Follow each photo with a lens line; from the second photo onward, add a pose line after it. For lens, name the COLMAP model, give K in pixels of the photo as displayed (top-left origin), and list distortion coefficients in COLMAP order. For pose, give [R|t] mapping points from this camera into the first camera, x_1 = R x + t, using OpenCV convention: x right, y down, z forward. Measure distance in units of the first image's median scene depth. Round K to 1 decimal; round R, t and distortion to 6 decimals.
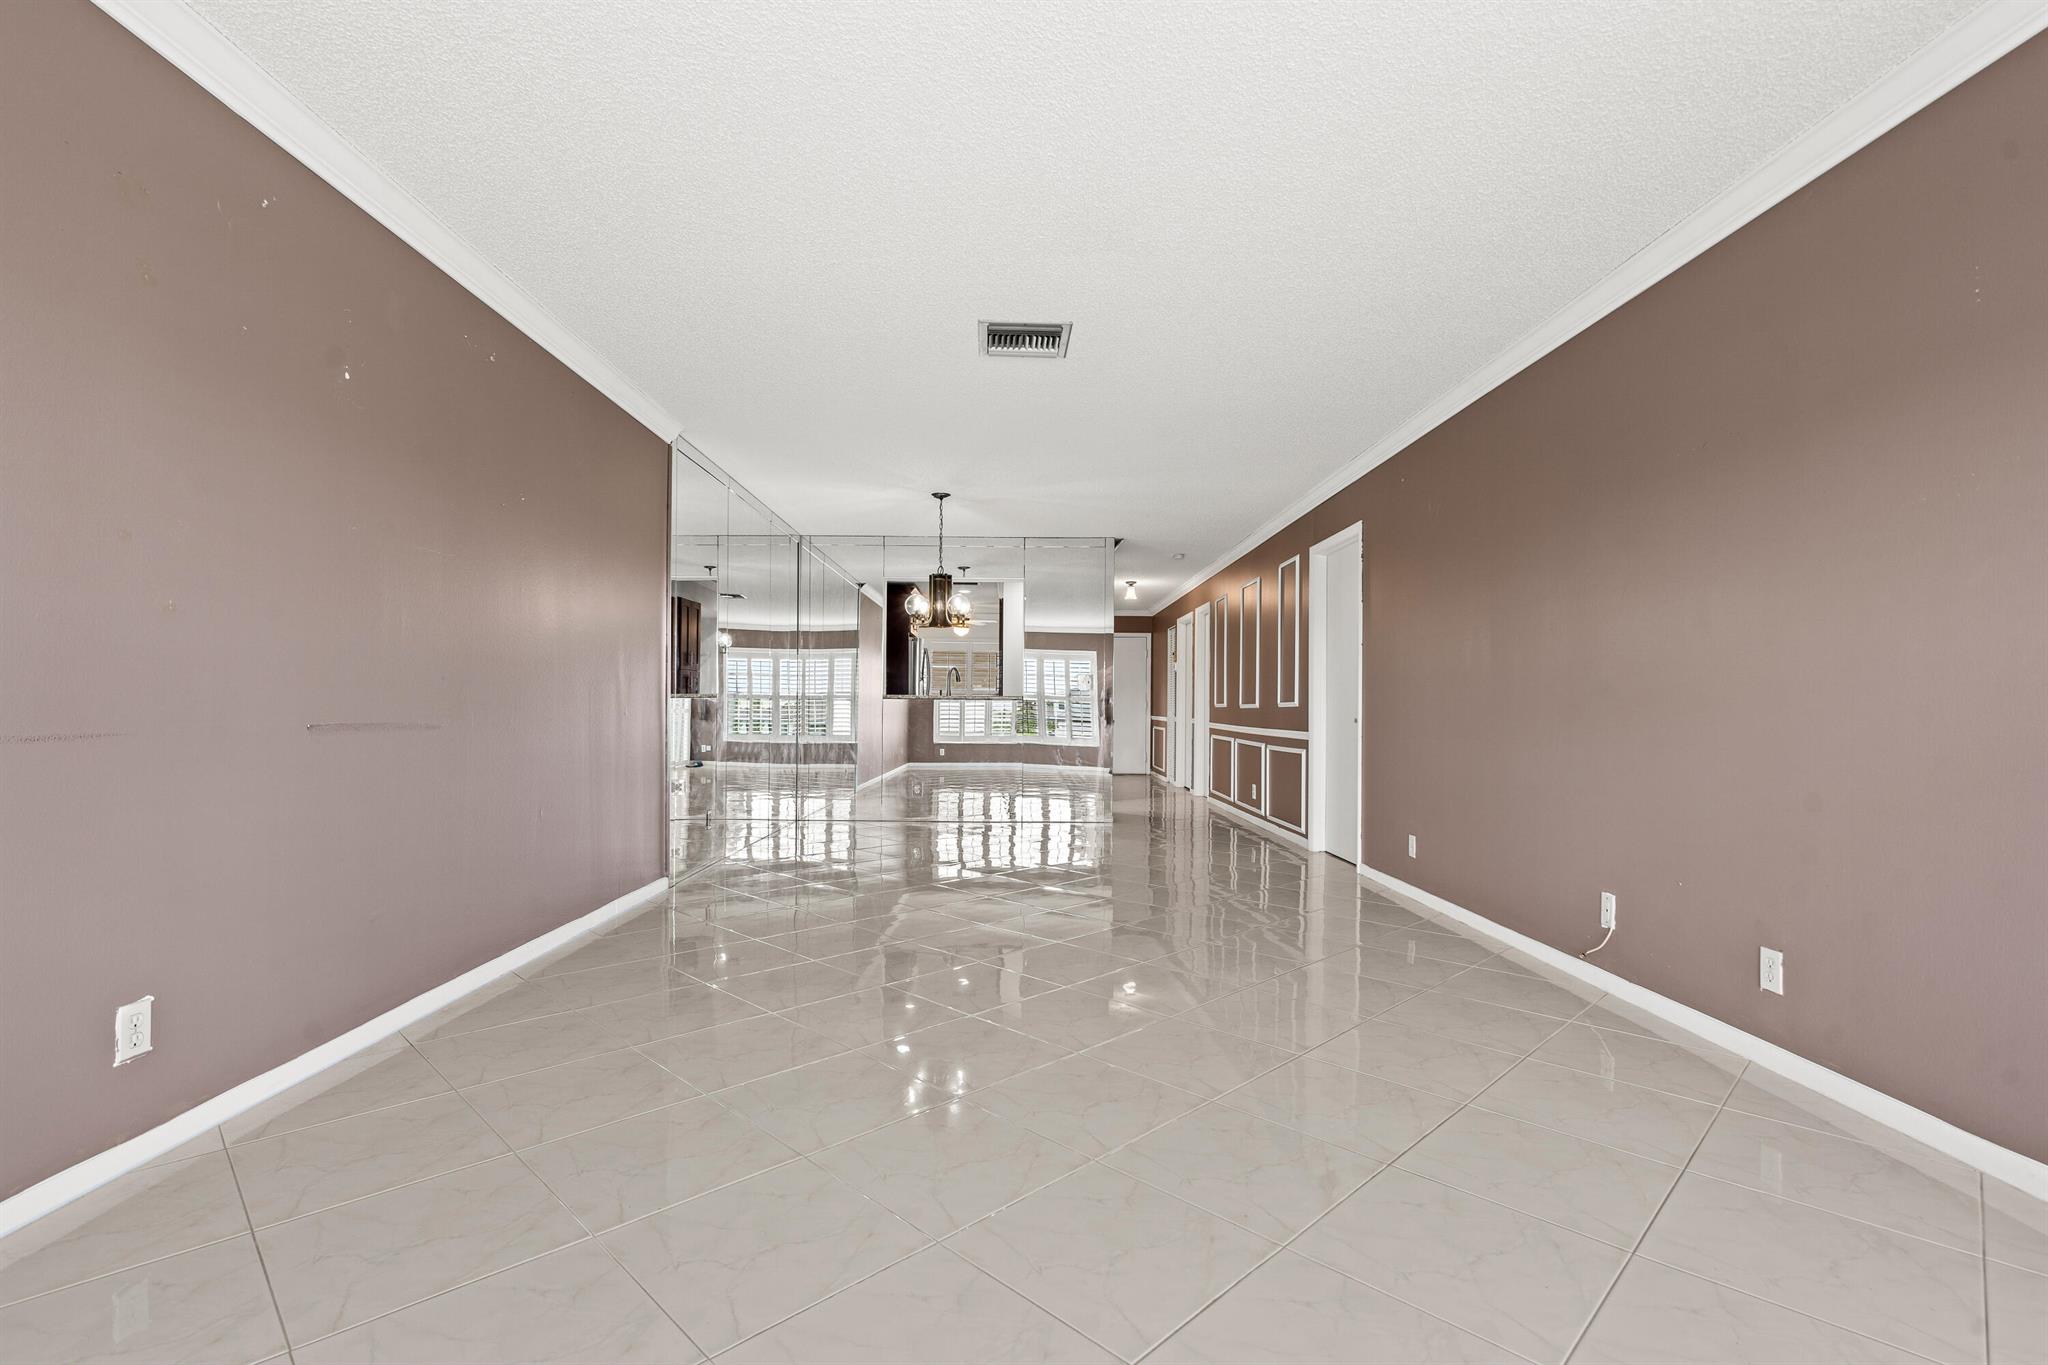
lens RADIAL K [[944.2, 0, 992.1], [0, 944.2, 709.4], [0, 0, 1]] dist [0.002098, 0.000440]
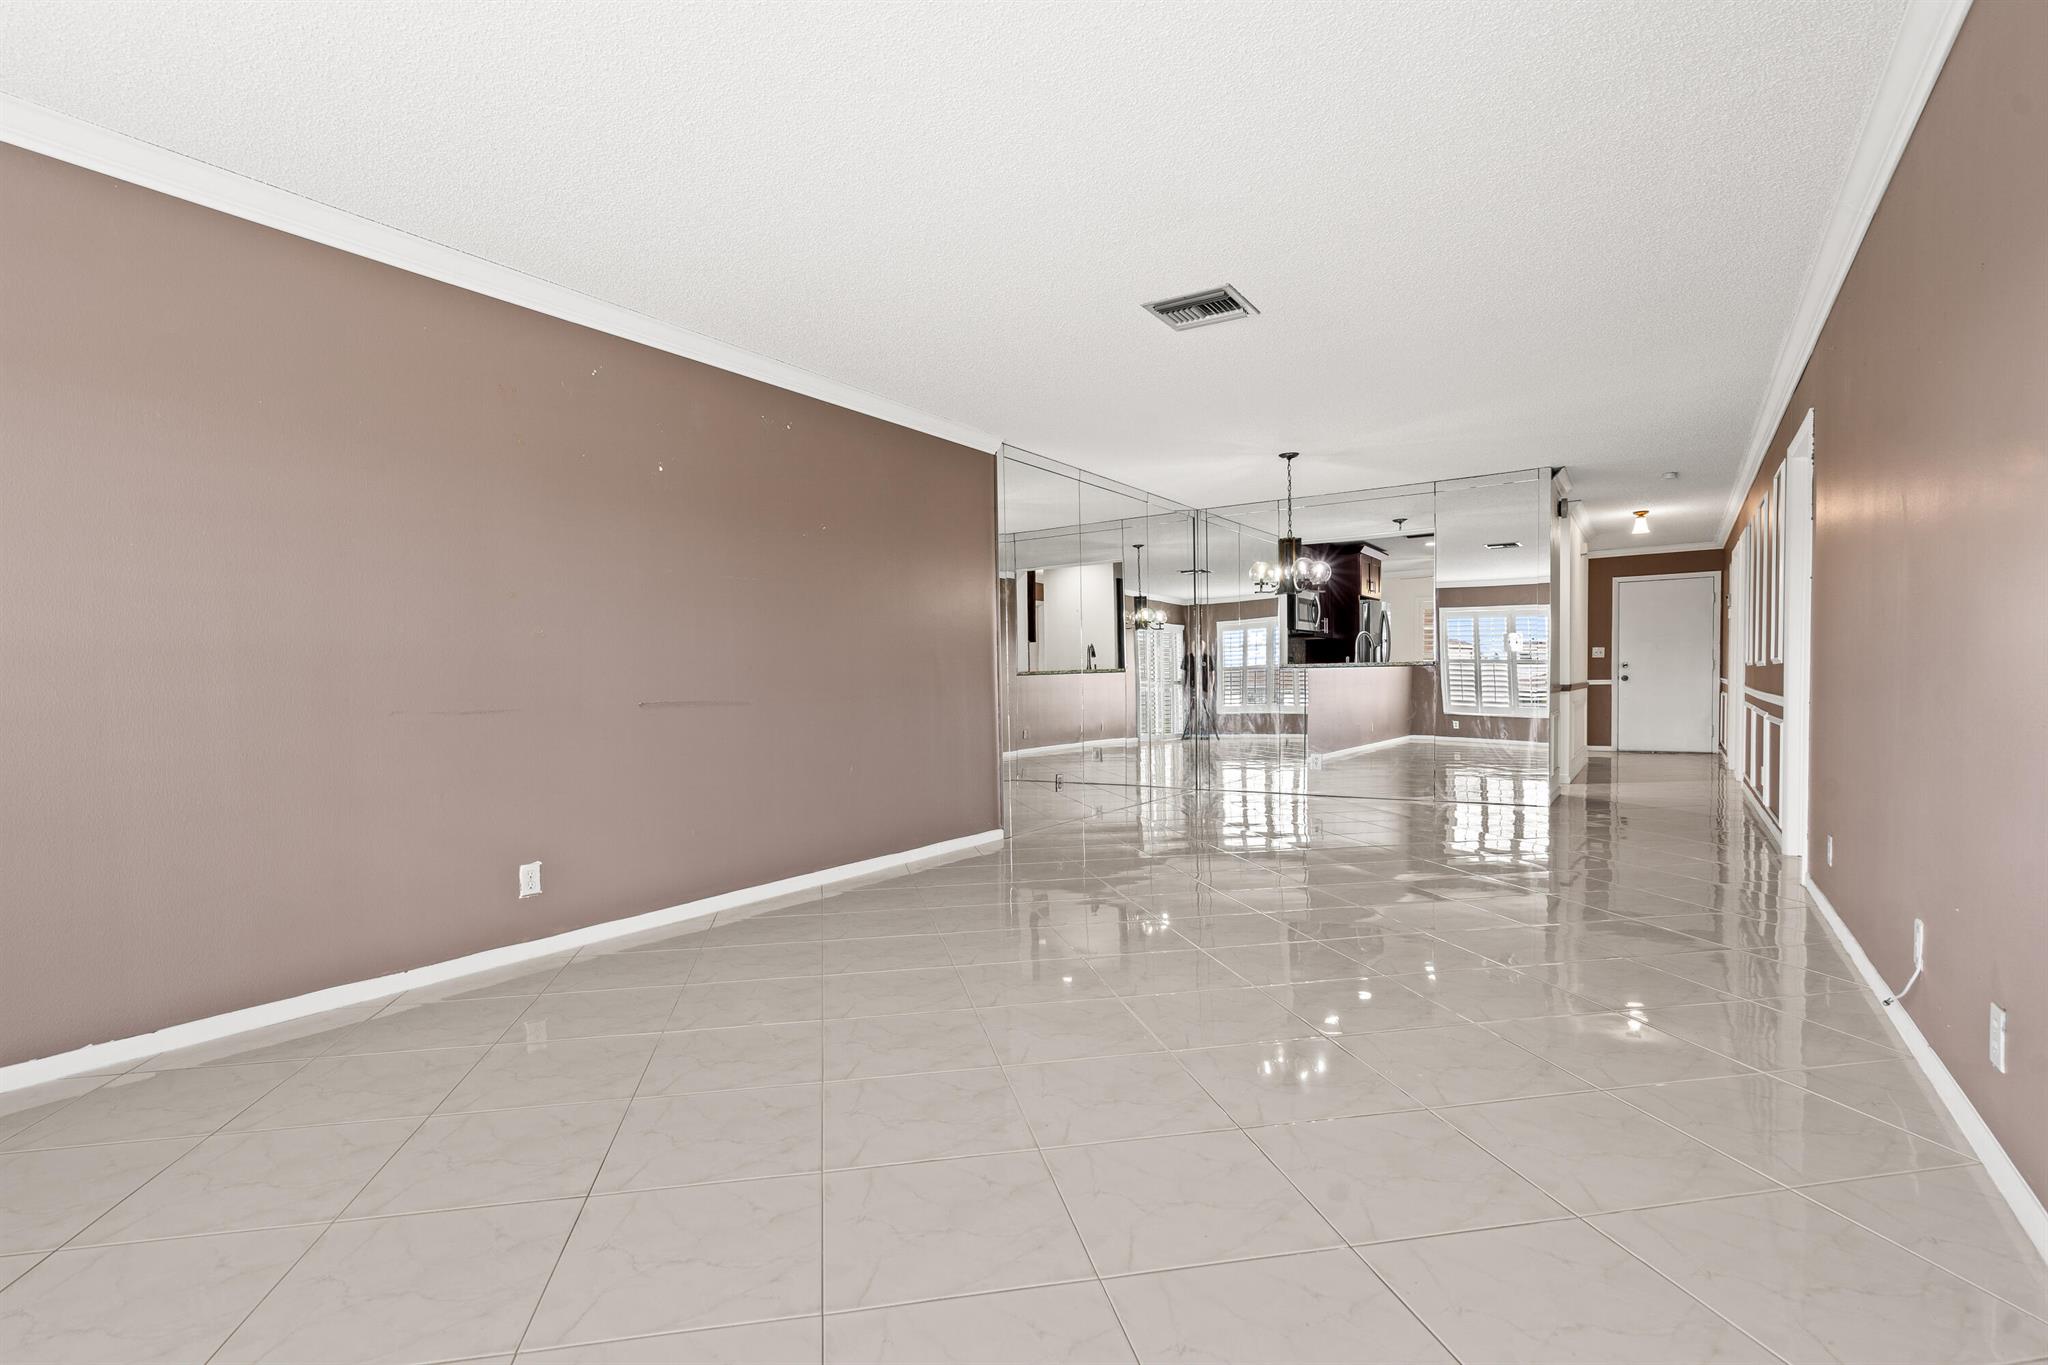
lens RADIAL K [[993.3, 0, 1021.4], [0, 993.3, 725.6], [0, 0, 1]] dist [-0.002084, 0.000118]
pose [[0.823056, 0.001870, -0.567957, 0.291010], [0.023752, 0.999006, 0.037709, 0.002669], [0.567464, -0.044527, 0.822194, 0.007268]]
